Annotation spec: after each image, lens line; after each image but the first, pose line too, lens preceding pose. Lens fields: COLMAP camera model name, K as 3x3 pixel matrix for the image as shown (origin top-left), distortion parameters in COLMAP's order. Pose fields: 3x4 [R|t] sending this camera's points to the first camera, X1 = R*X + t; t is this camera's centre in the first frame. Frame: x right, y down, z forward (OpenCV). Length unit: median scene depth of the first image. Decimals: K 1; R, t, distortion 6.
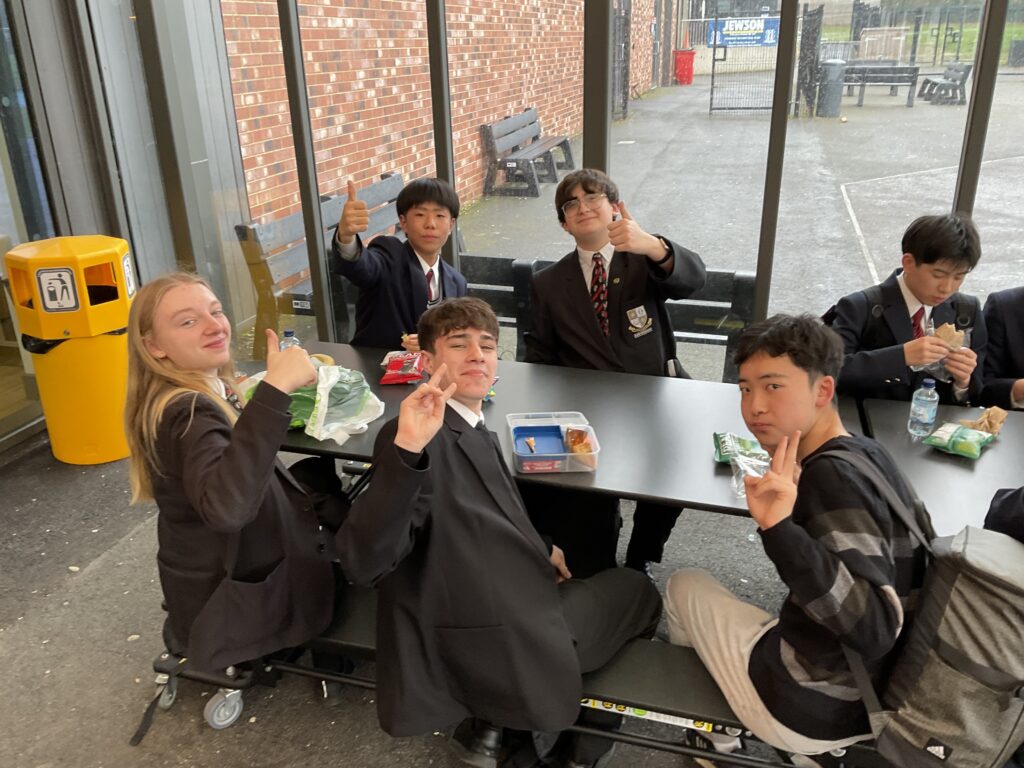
lens RADIAL K [[868.7, 0, 514.2], [0, 868.7, 388.2], [0, 0, 1]] dist [0.001547, -0.030577]
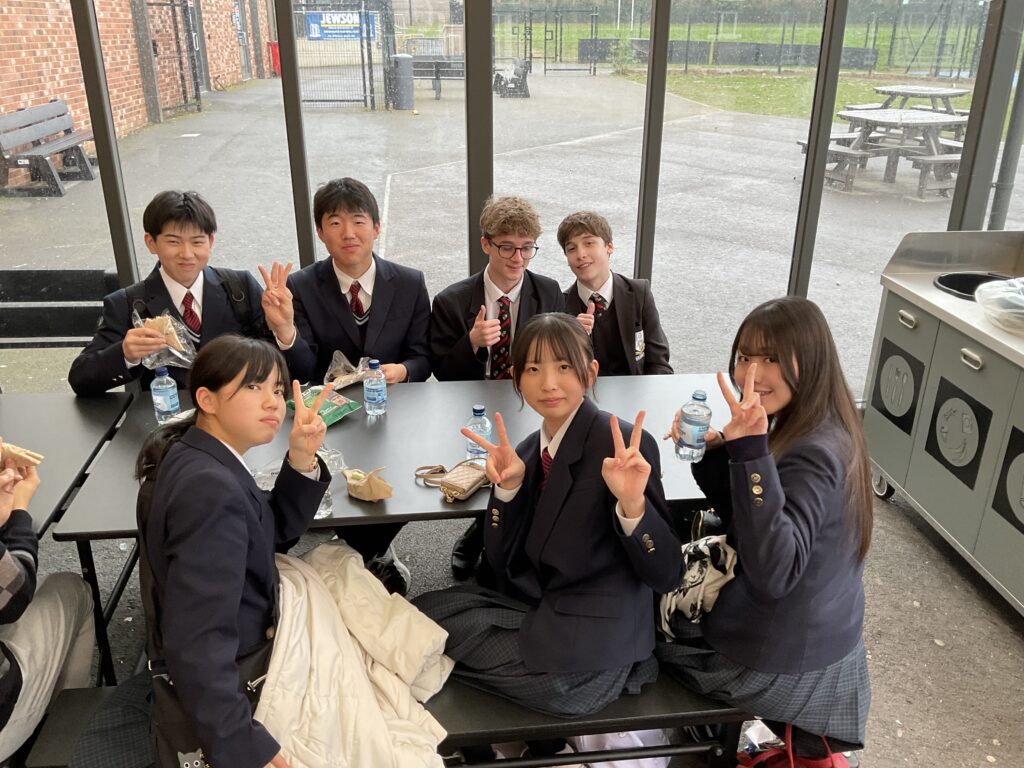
lens RADIAL K [[868.7, 0, 514.6], [0, 868.7, 377.3], [0, 0, 1]] dist [0.001547, -0.030577]
pose [[0.925629, -0.107872, 0.362731, 0.084148], [0.109193, 0.993876, 0.016927, 0.005084], [-0.362336, 0.023940, 0.931740, -0.016157]]
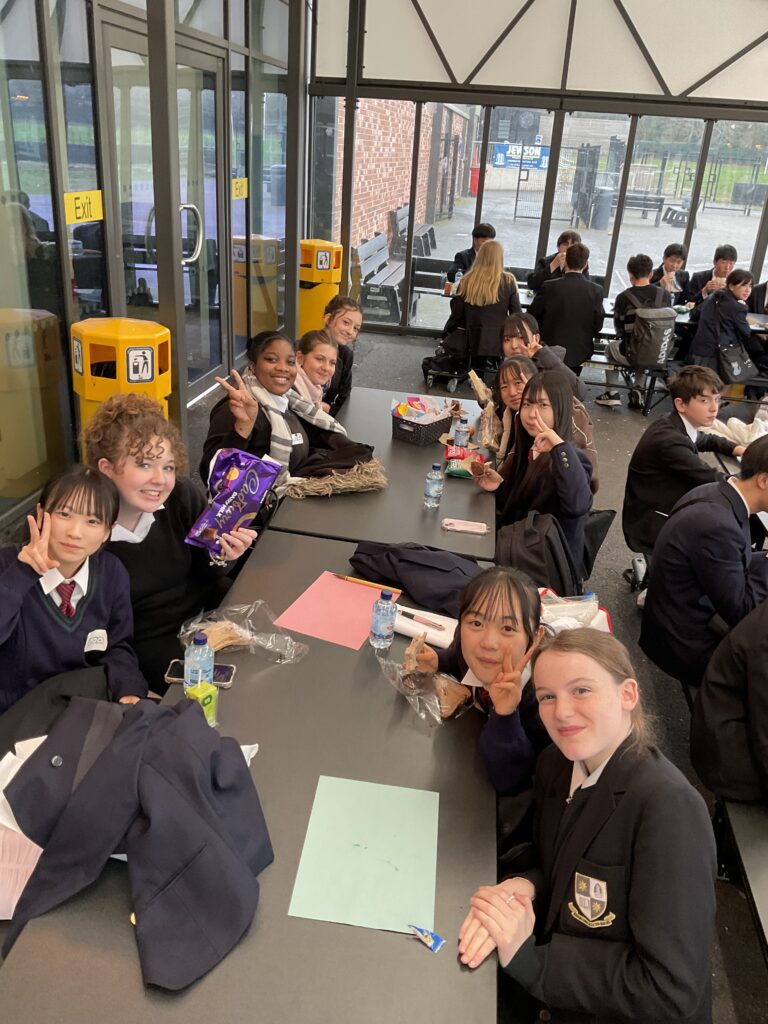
lens RADIAL K [[868.7, 0, 377.0], [0, 868.7, 510.9], [0, 0, 1]] dist [0.001547, -0.030577]
pose [[0.989911, 0.035785, 0.137095, -0.168820], [-0.038600, 0.999094, 0.017929, 0.128383], [-0.136329, -0.023040, 0.990396, -0.338787]]
